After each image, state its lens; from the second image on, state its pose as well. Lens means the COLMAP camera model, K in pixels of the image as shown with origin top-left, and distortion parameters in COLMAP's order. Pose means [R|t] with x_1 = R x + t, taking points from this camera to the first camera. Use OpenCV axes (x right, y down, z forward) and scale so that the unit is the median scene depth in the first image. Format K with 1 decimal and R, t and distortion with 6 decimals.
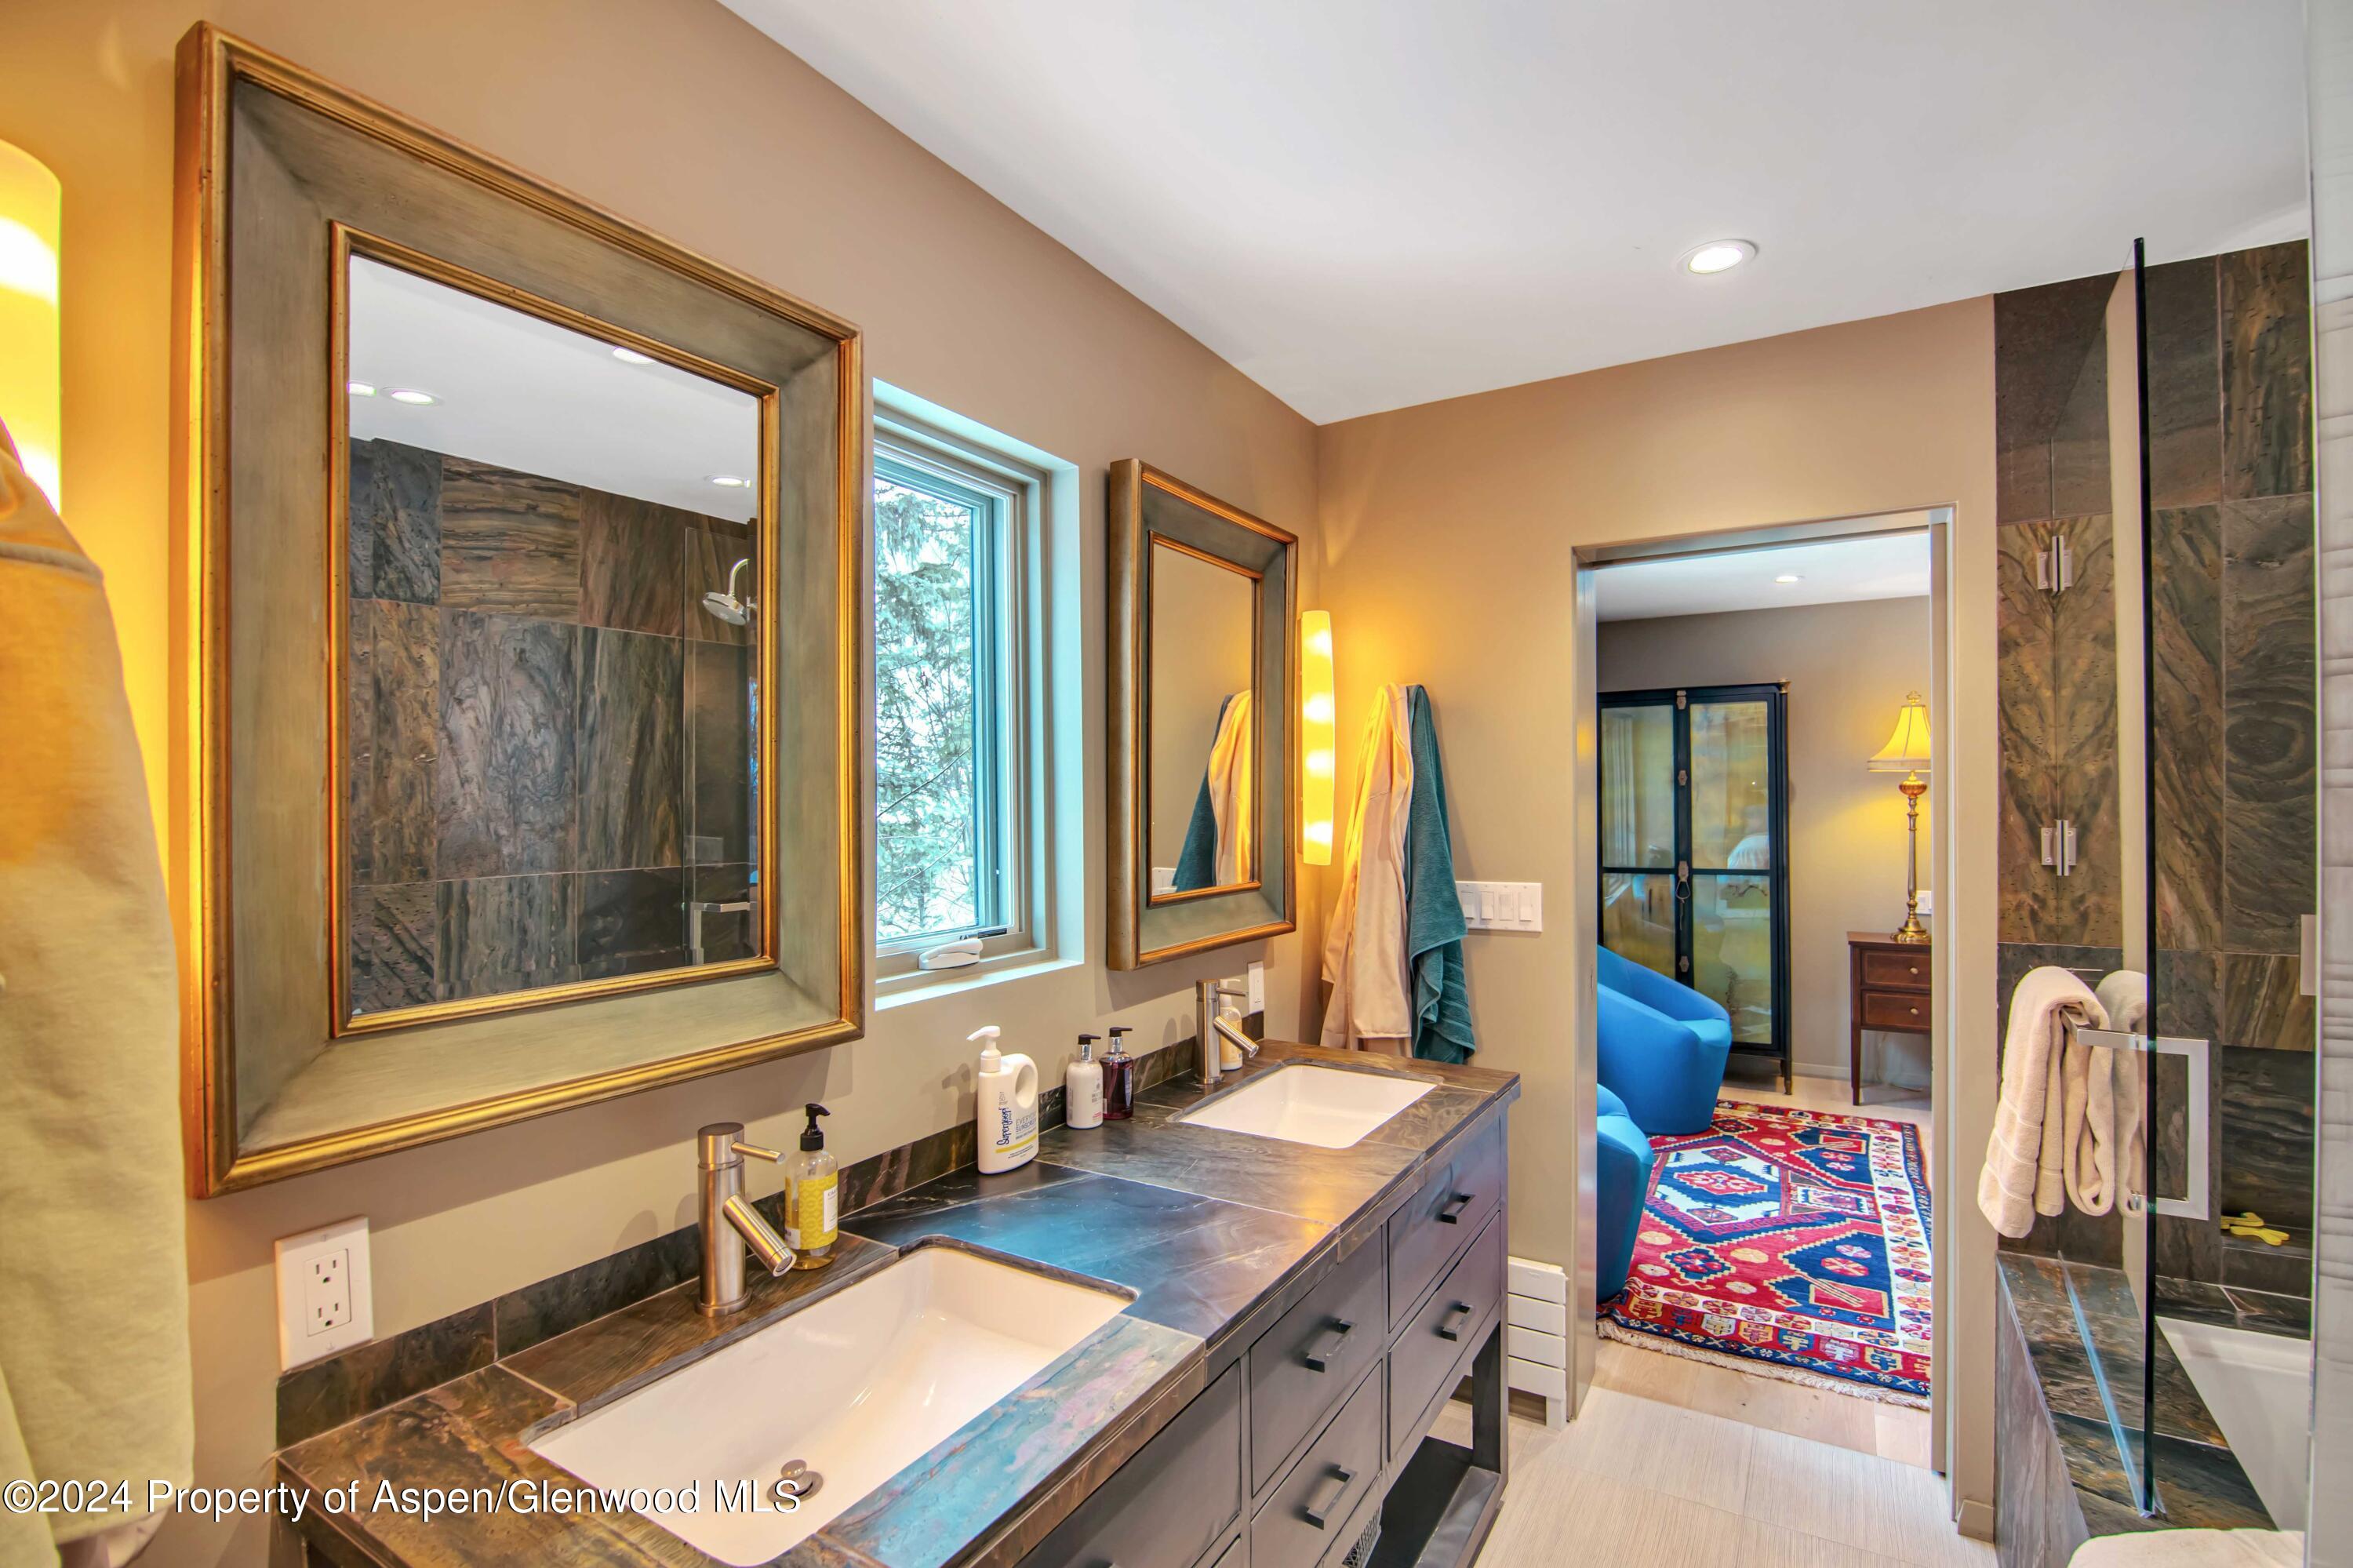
lens RADIAL K [[1086.2, 0, 1110.0], [0, 1086.2, 807.9], [0, 0, 1]] dist [-0.019730, -0.003559]
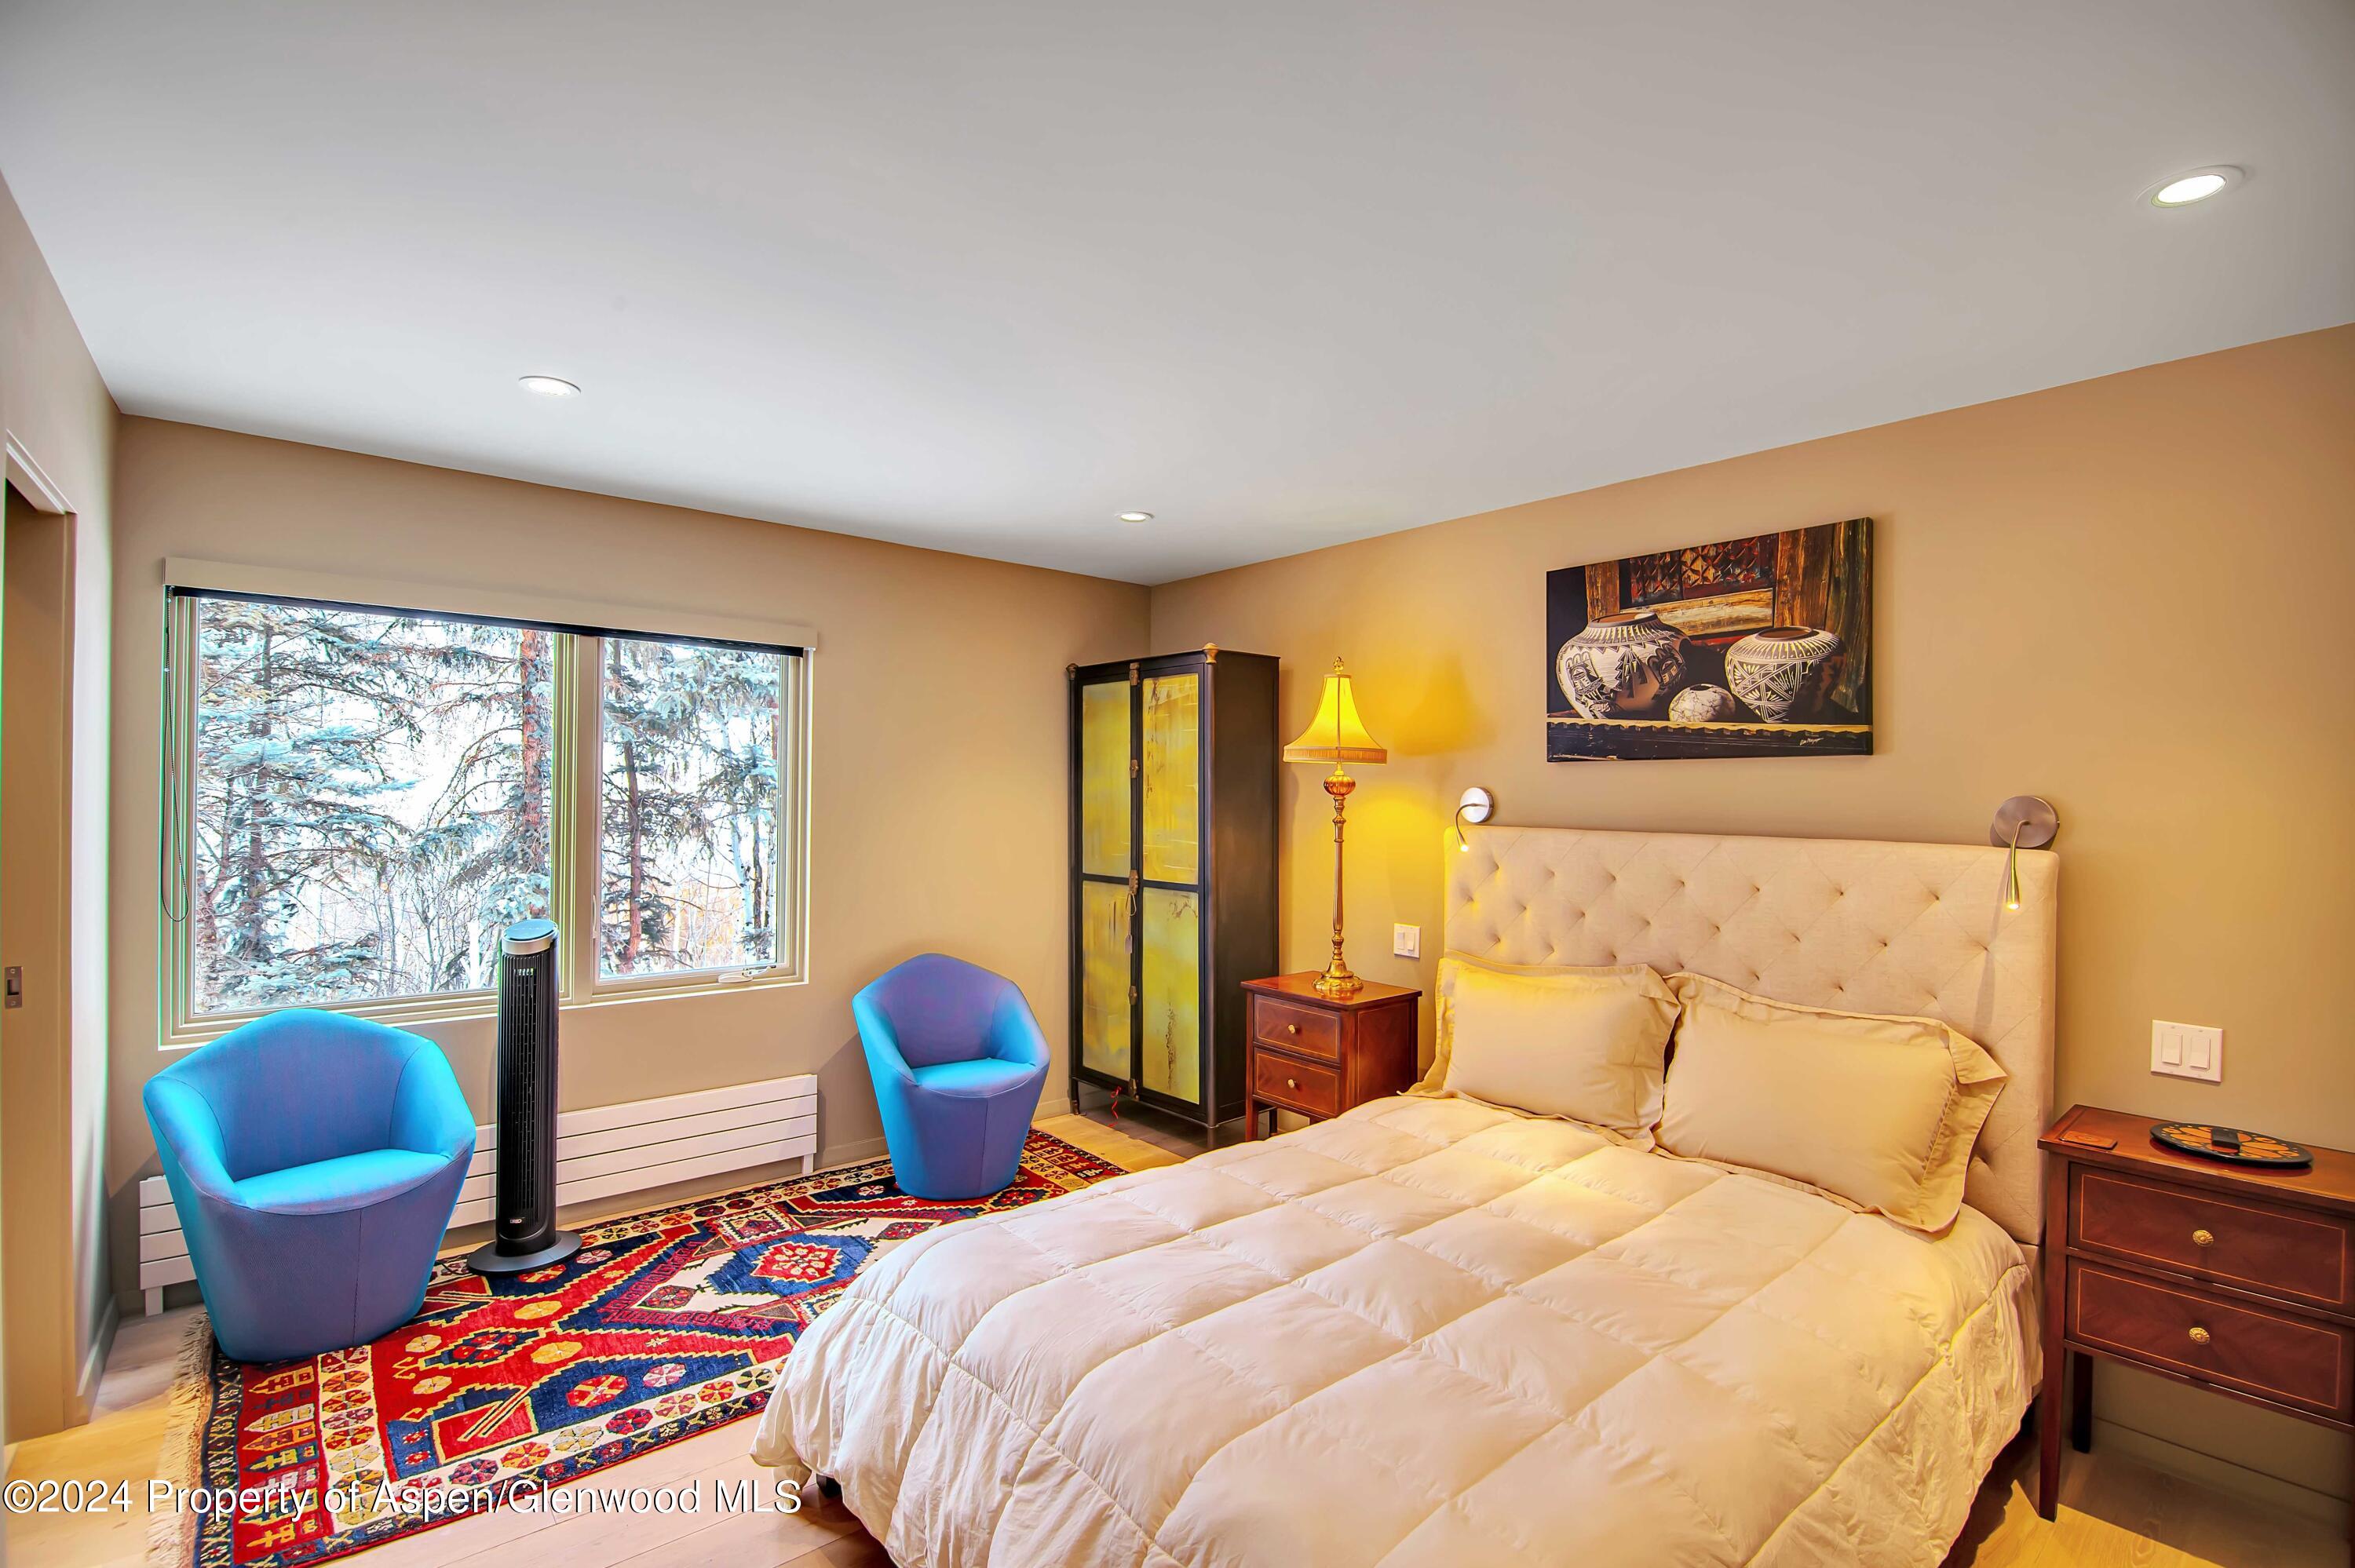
lens RADIAL K [[1040.3, 0, 1195.2], [0, 1040.3, 815.3], [0, 0, 1]] dist [-0.023601, -0.001444]
pose [[0.953811, 0.026447, -0.299239, 1.147786], [-0.021895, 0.999588, 0.018555, -0.012125], [0.299607, -0.011146, 0.953998, 0.369925]]
